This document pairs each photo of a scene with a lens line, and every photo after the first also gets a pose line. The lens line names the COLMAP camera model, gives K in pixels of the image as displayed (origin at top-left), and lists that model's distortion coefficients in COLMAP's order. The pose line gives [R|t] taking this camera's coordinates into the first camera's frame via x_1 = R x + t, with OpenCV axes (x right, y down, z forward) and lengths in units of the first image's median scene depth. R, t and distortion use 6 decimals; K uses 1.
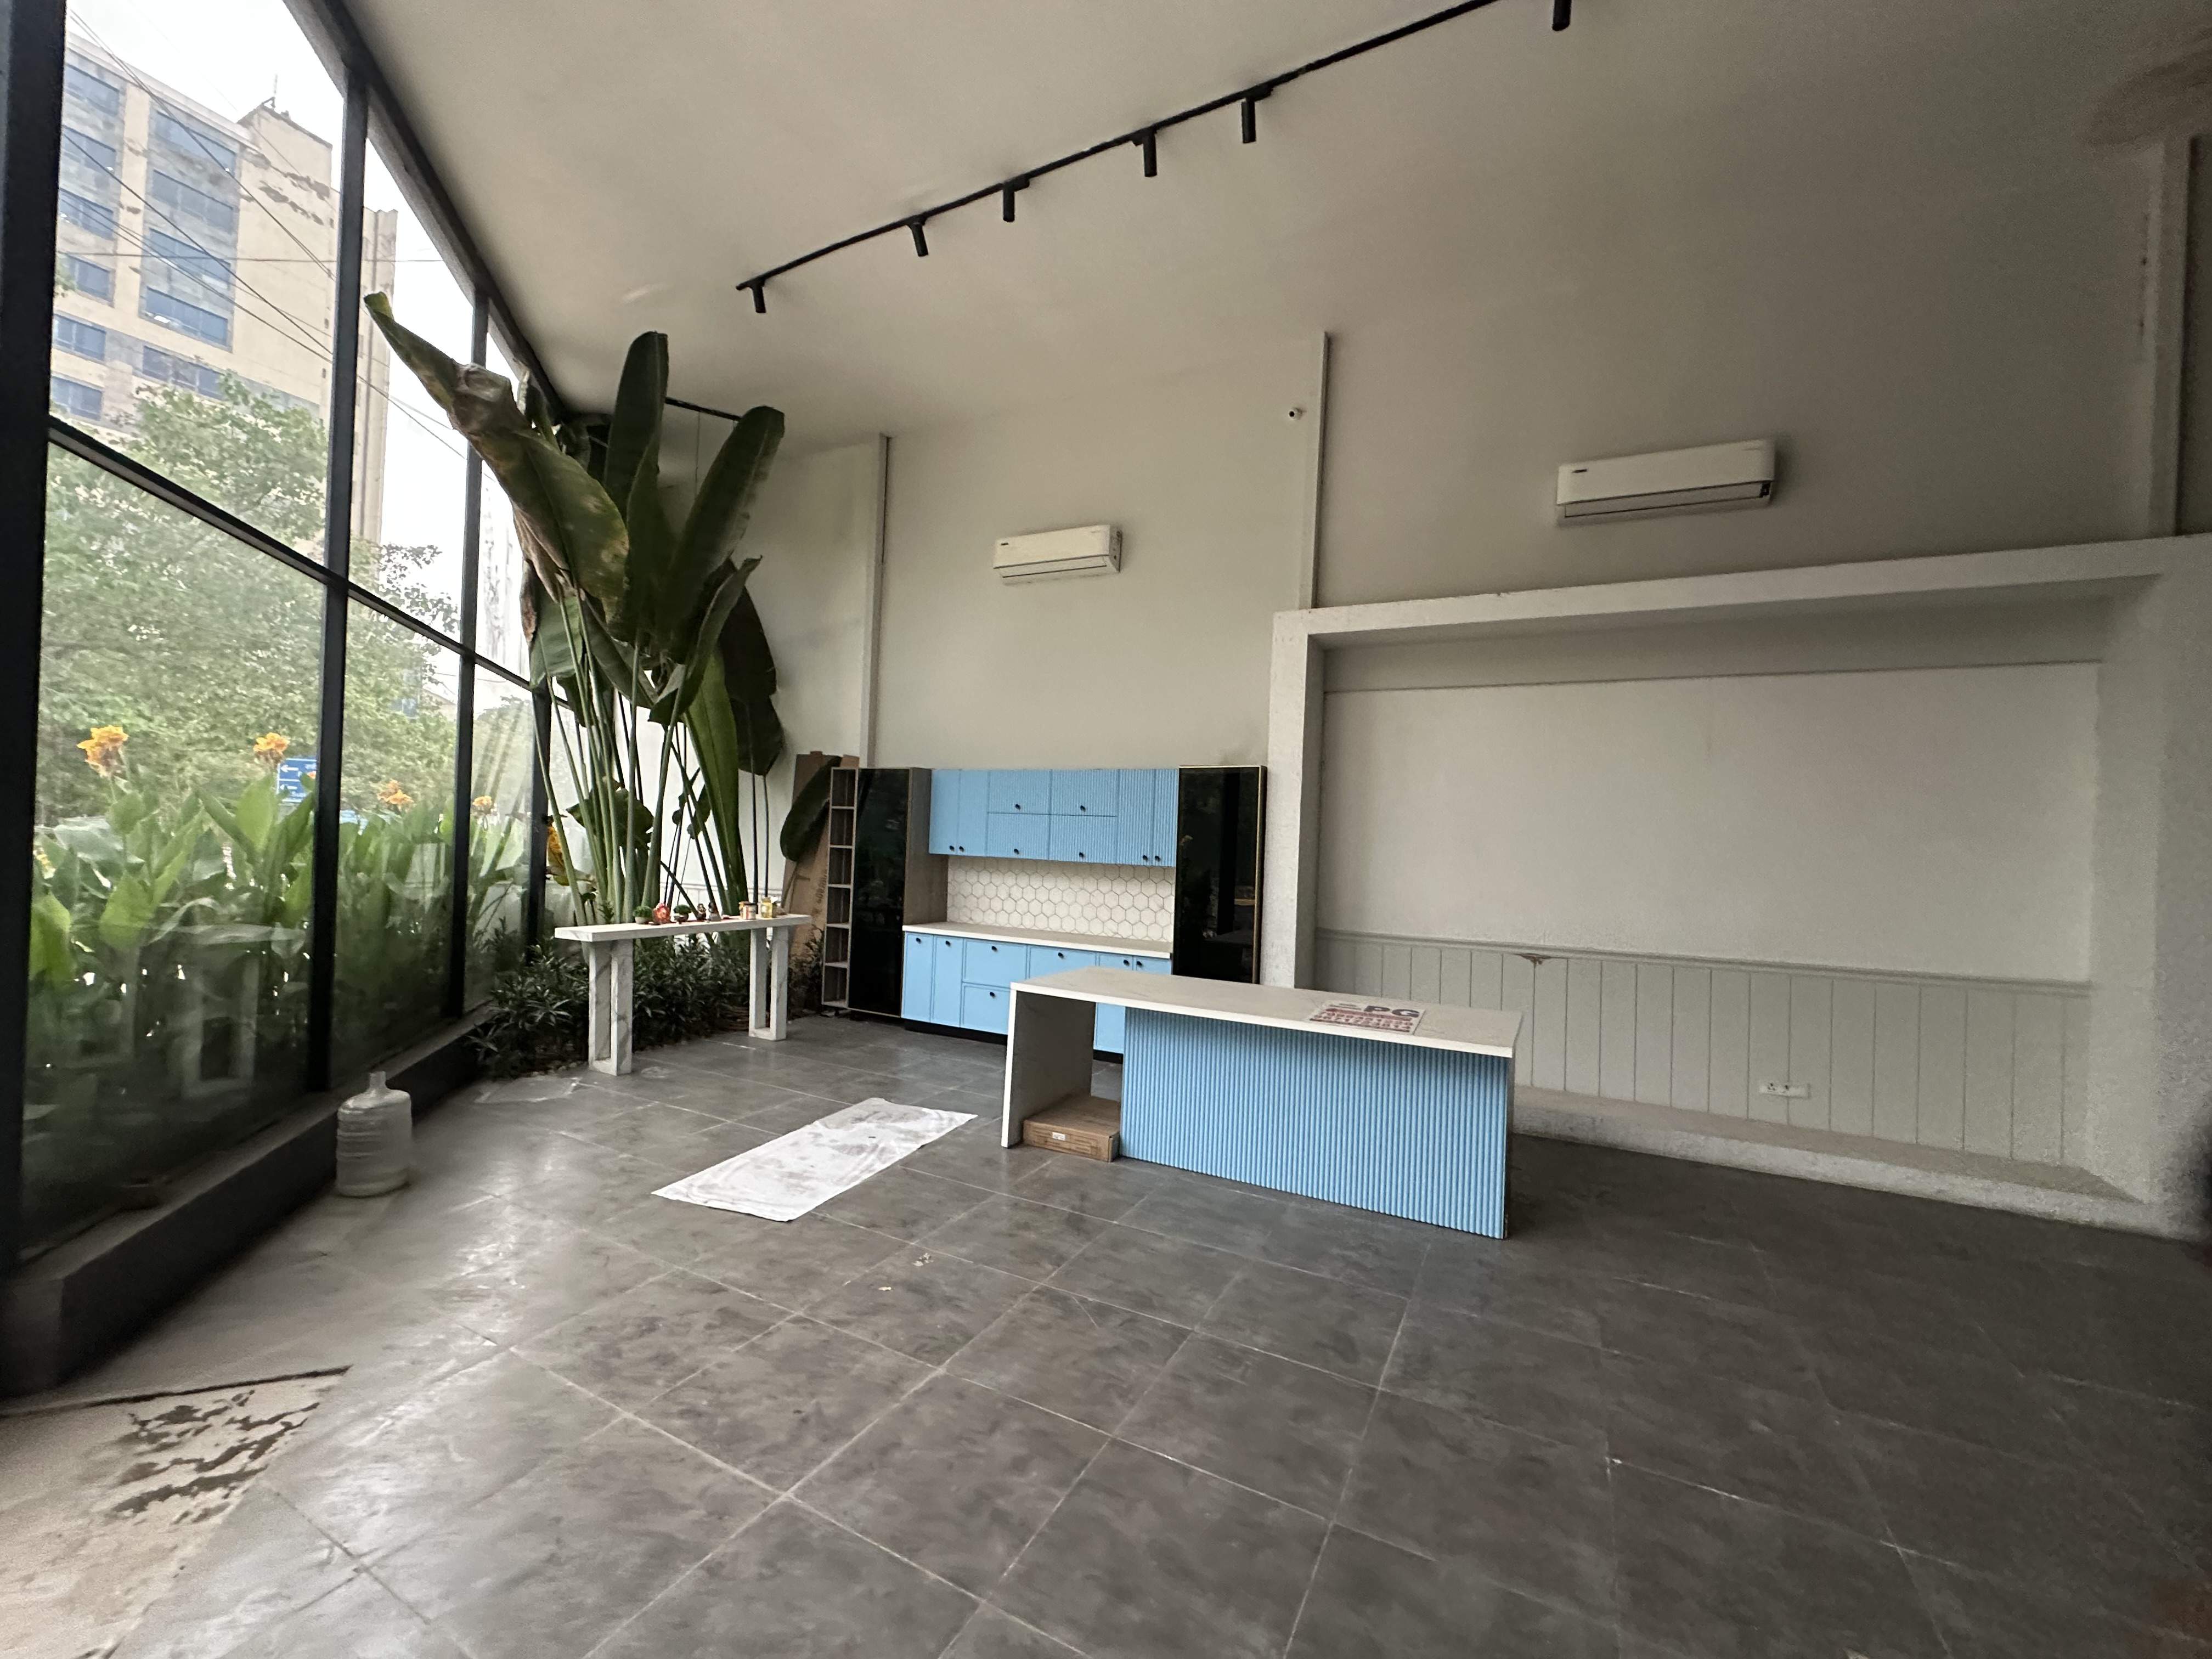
lens RADIAL K [[882.0, 0, 1119.5], [0, 882.0, 832.0], [0, 0, 1]] dist [-0.000481, -0.000044]
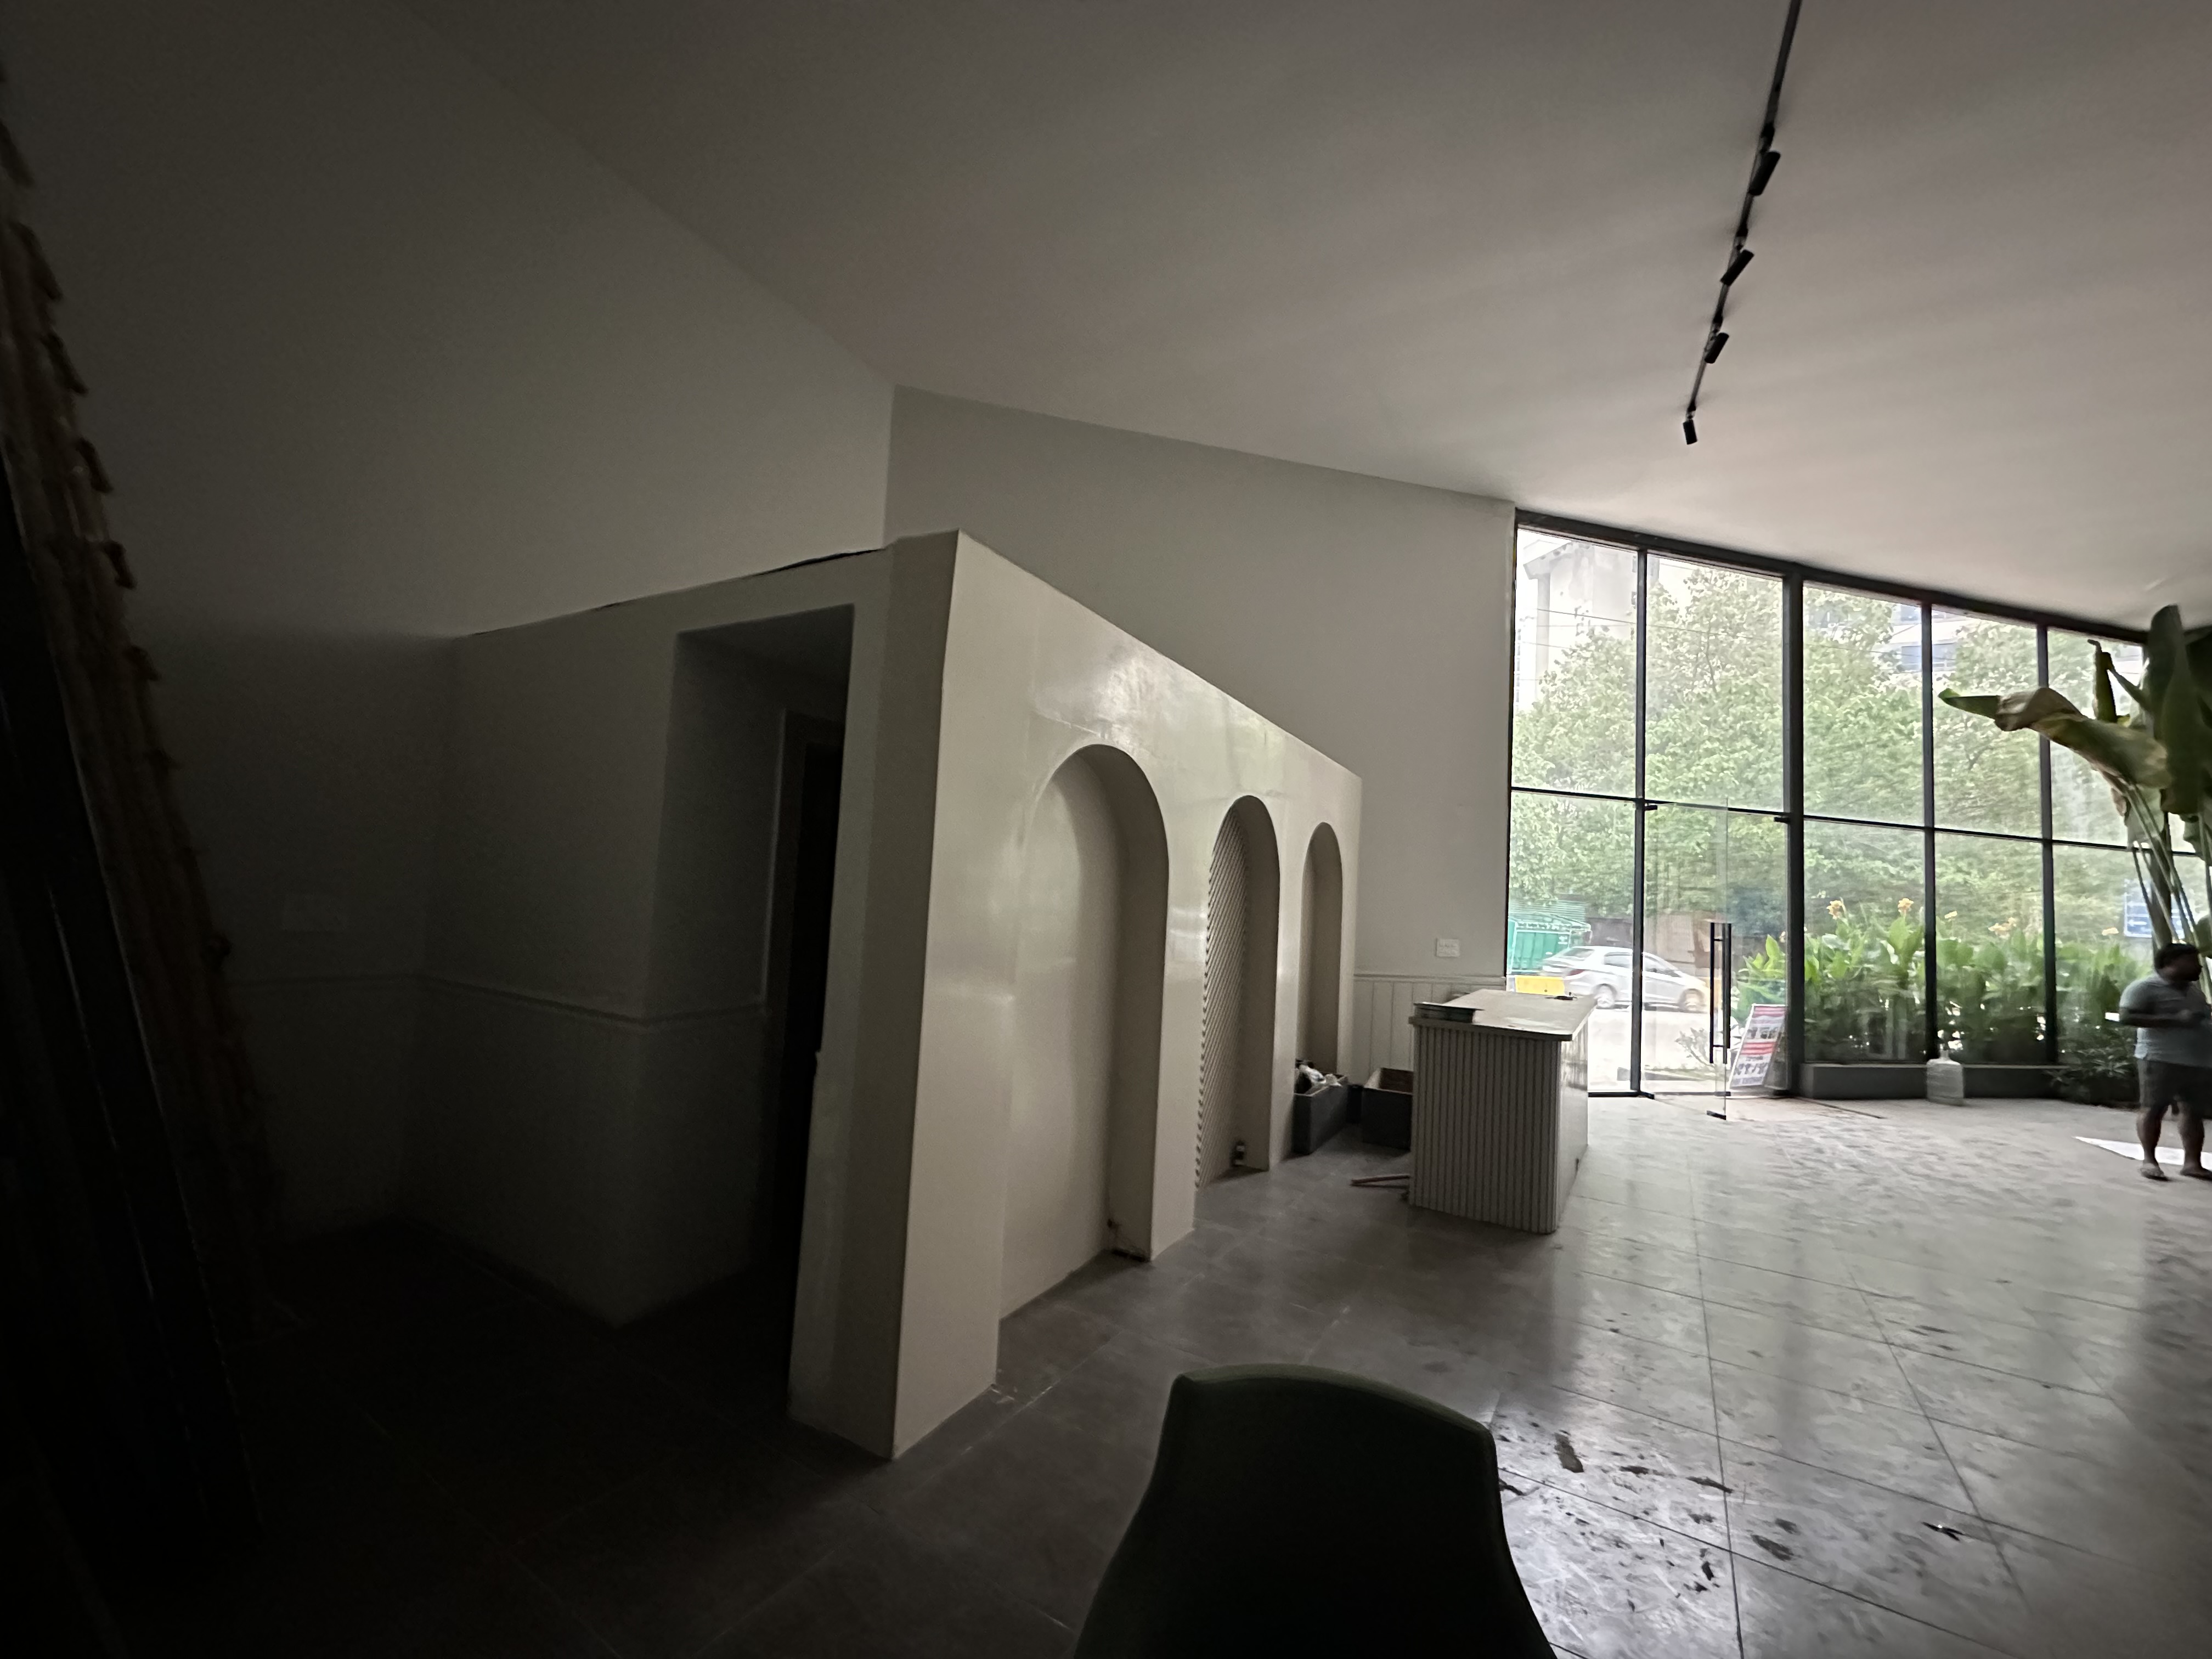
lens RADIAL K [[882.0, 0, 1119.5], [0, 882.0, 832.0], [0, 0, 1]] dist [-0.000481, -0.000044]
pose [[-0.081666, -0.103366, -0.991285, 0.997612], [-0.042977, 0.994047, -0.100113, 0.020977], [0.995733, 0.034427, -0.085622, -0.571112]]
